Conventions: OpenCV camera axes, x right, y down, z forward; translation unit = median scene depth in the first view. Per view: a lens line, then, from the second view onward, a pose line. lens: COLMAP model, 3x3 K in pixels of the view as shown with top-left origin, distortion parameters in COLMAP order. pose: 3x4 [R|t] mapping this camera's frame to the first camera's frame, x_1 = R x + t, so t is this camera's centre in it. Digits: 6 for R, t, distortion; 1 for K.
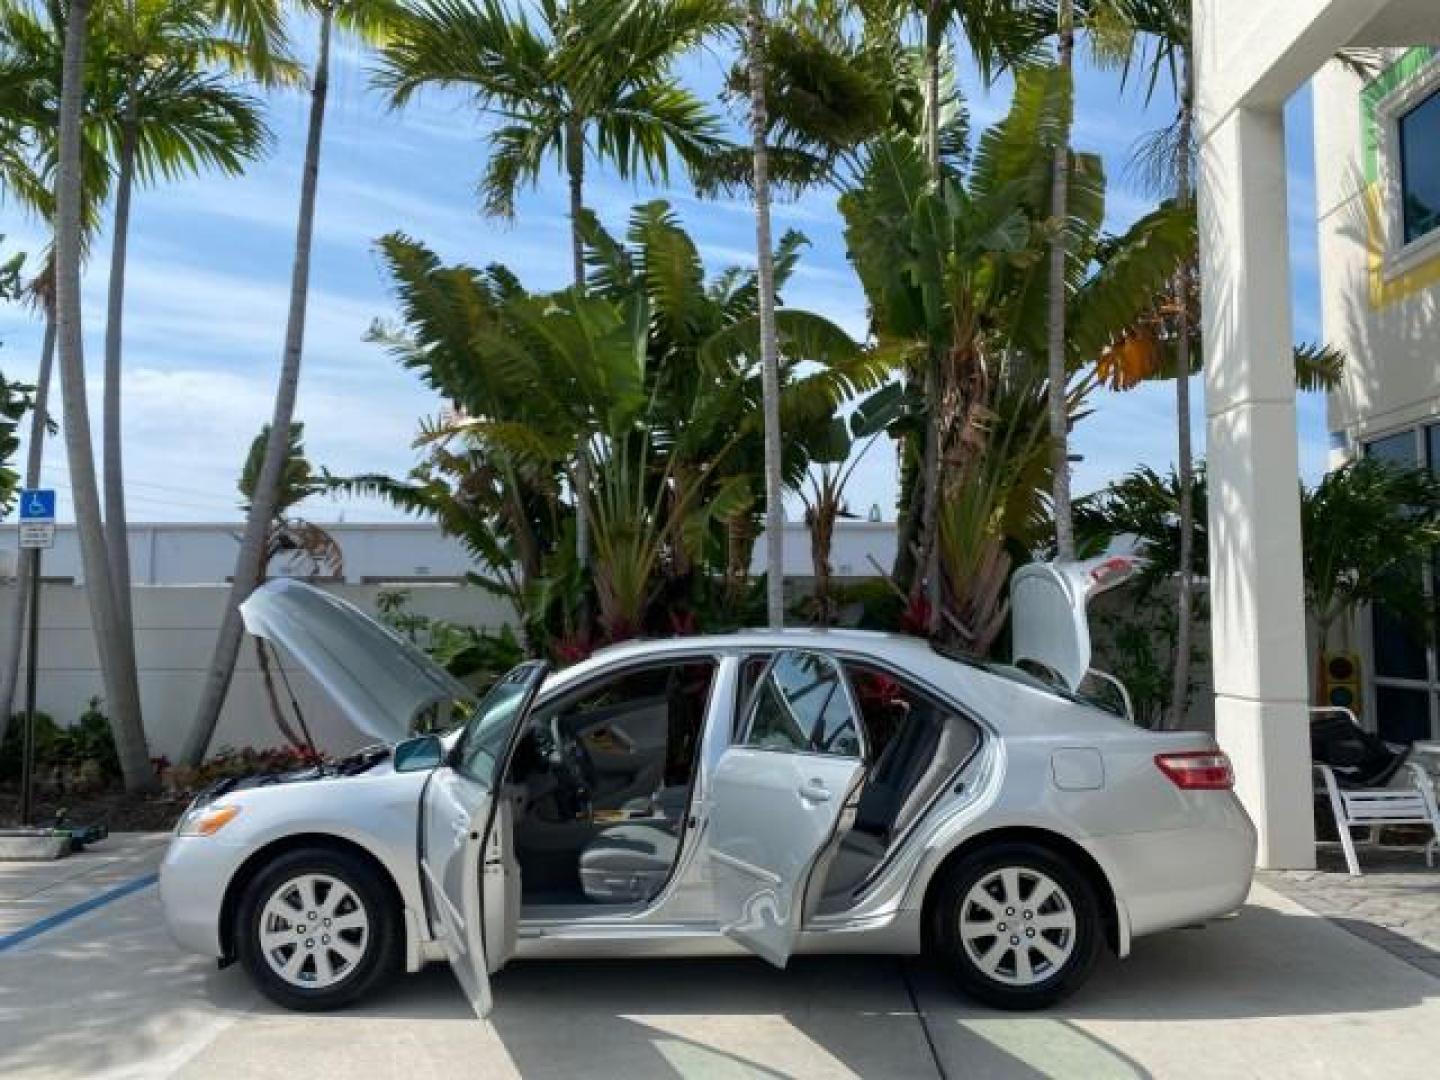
lens RADIAL K [[1107.5, 0, 715.0], [0, 1107.5, 531.0], [0, 0, 1]] dist [0.016983, -0.018958]
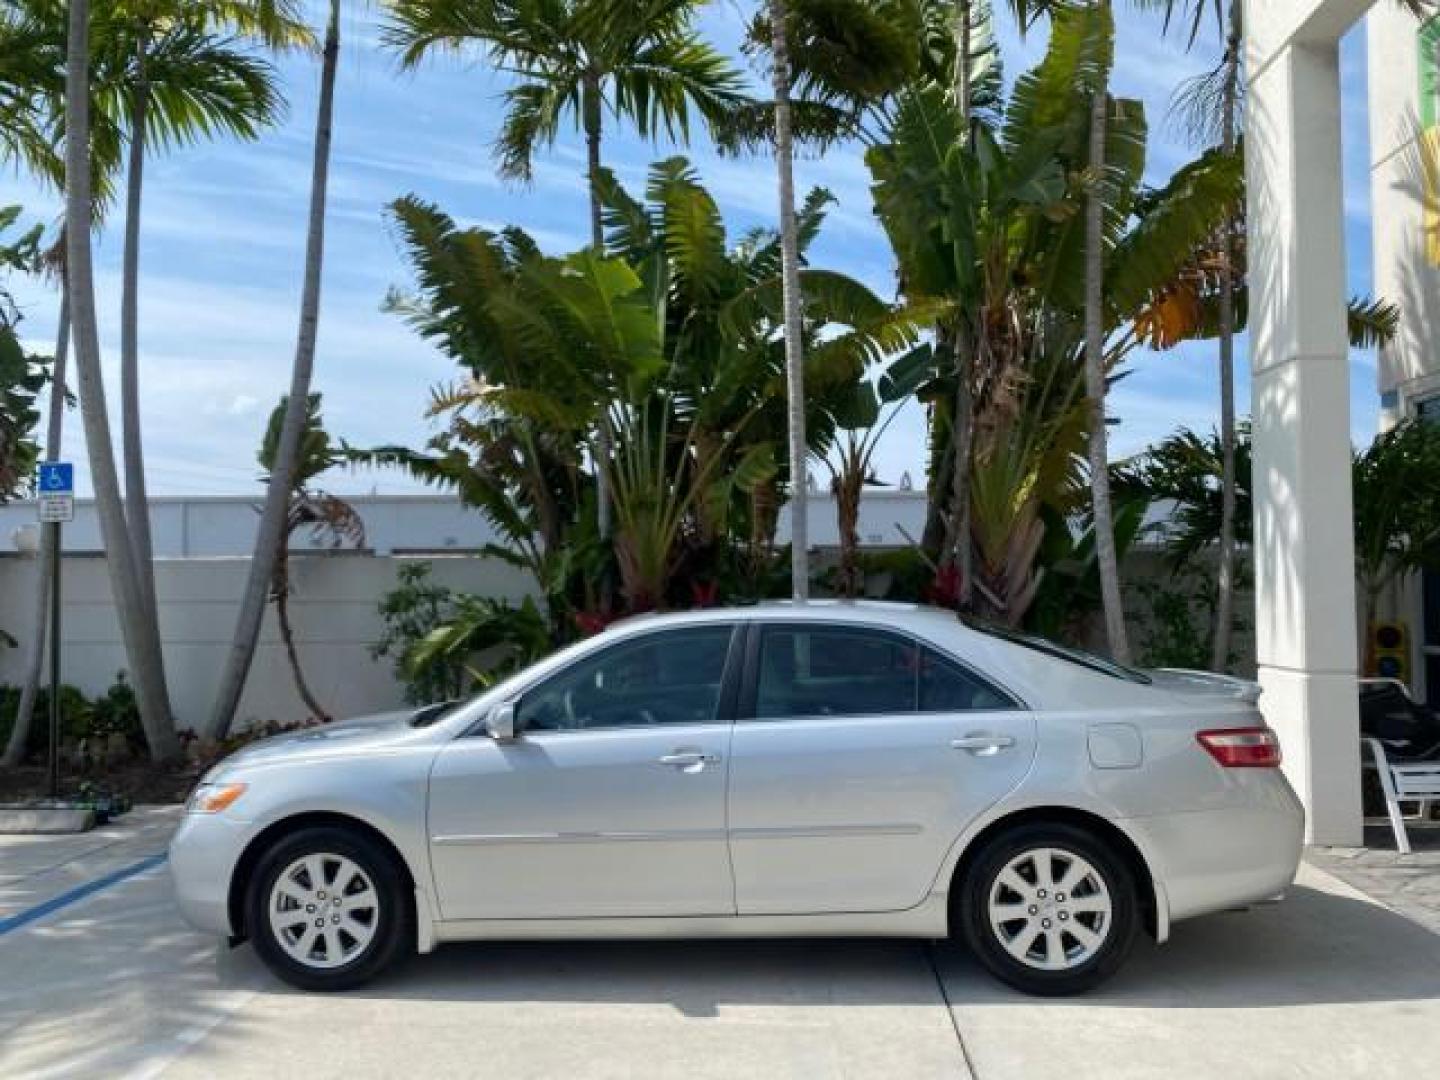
lens RADIAL K [[1107.5, 0, 711.5], [0, 1107.5, 544.2], [0, 0, 1]] dist [0.016983, -0.018958]
pose [[0.999499, -0.006369, -0.031001, 0.006013], [0.007570, 0.999219, 0.038781, 0.001131], [0.030730, -0.038996, 0.998767, 0.022300]]
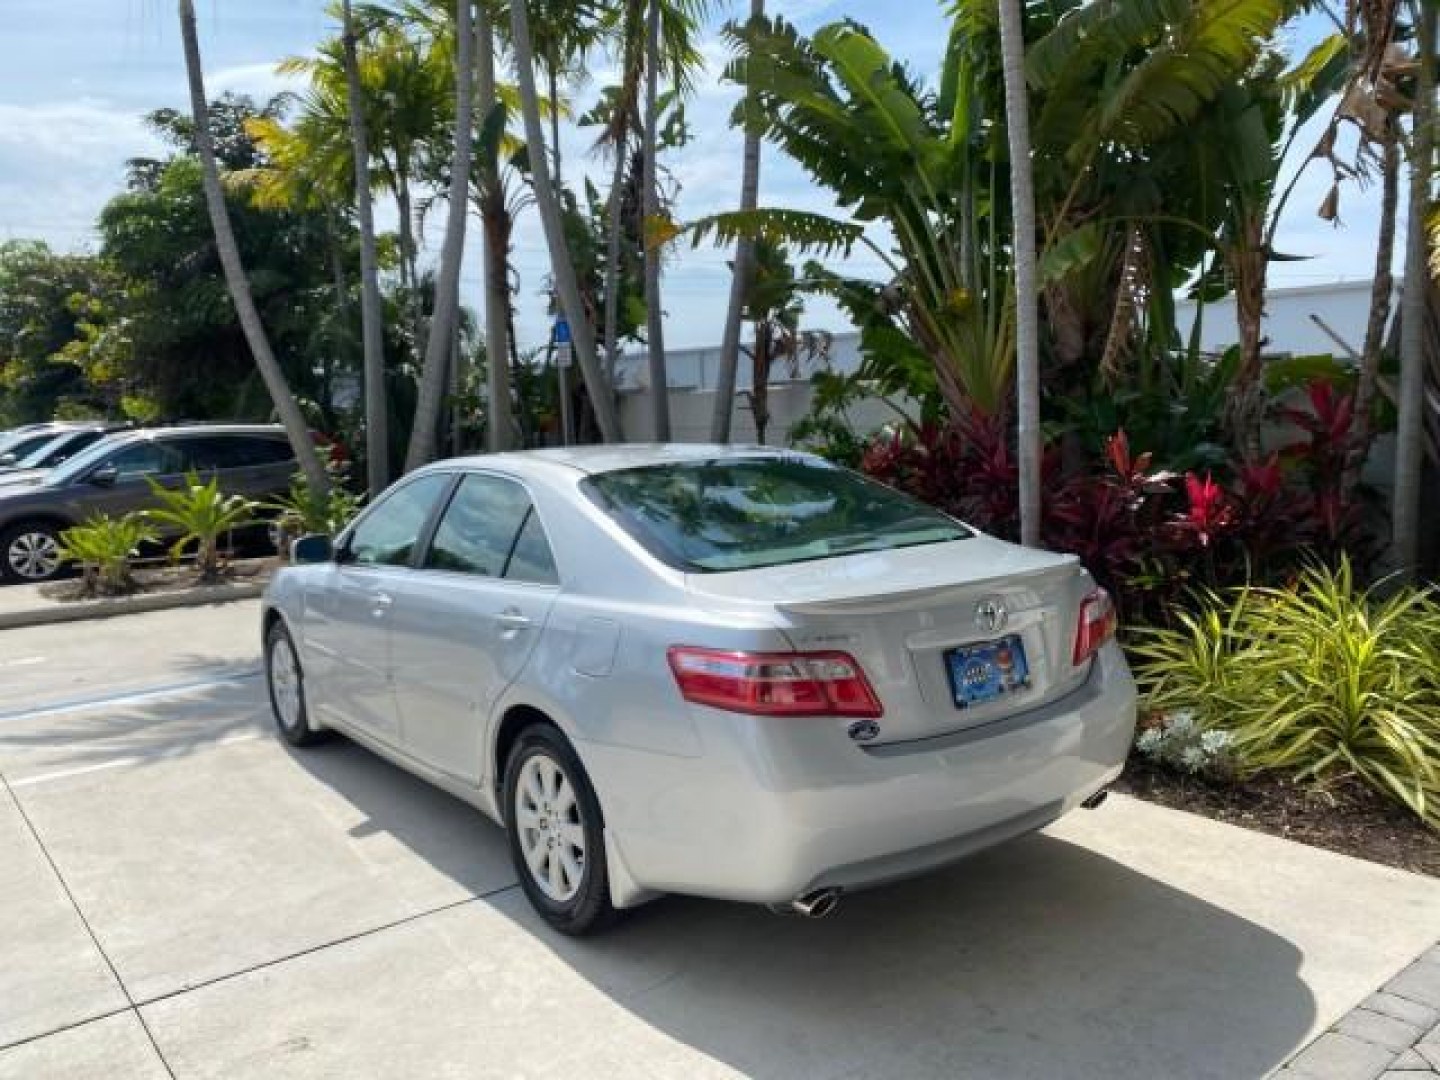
lens RADIAL K [[1107.5, 0, 724.1], [0, 1107.5, 553.1], [0, 0, 1]] dist [0.016983, -0.018958]
pose [[0.644797, 0.081345, -0.760013, 0.440146], [0.082579, 0.981087, 0.175067, 0.016208], [0.759880, -0.175644, 0.625885, 0.296546]]
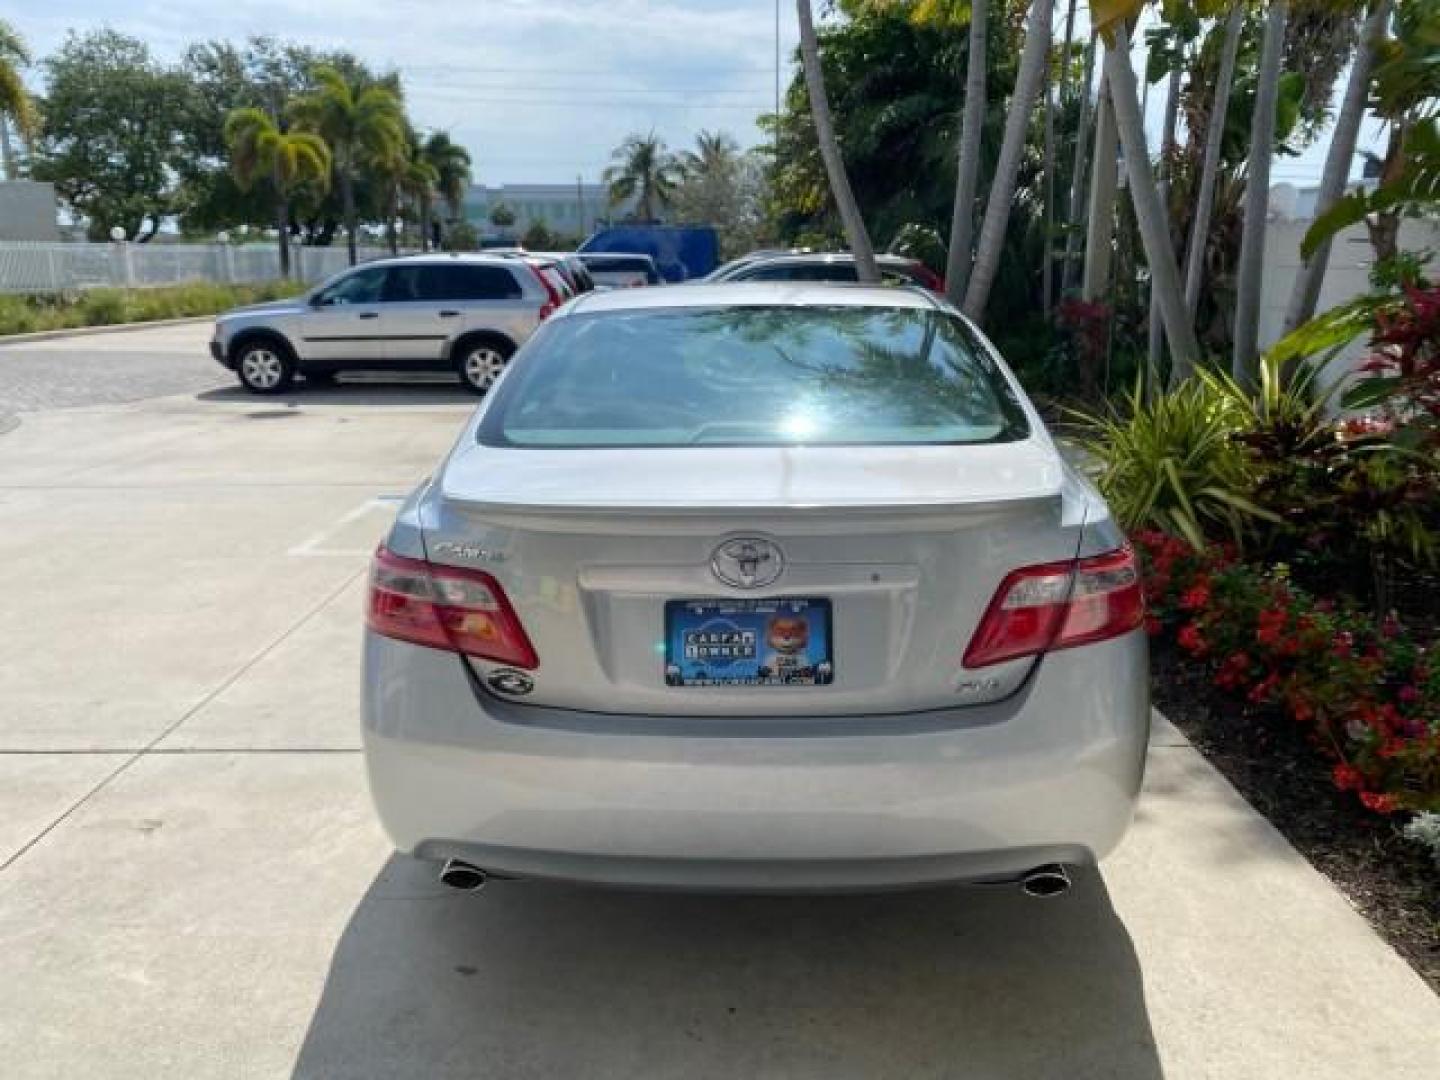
lens RADIAL K [[1107.5, 0, 731.1], [0, 1107.5, 553.0], [0, 0, 1]] dist [0.016983, -0.018958]
pose [[0.026268, 0.258252, -0.965721, 0.450314], [0.082752, 0.962176, 0.259555, 0.041046], [0.996224, -0.086733, 0.003904, 0.558938]]
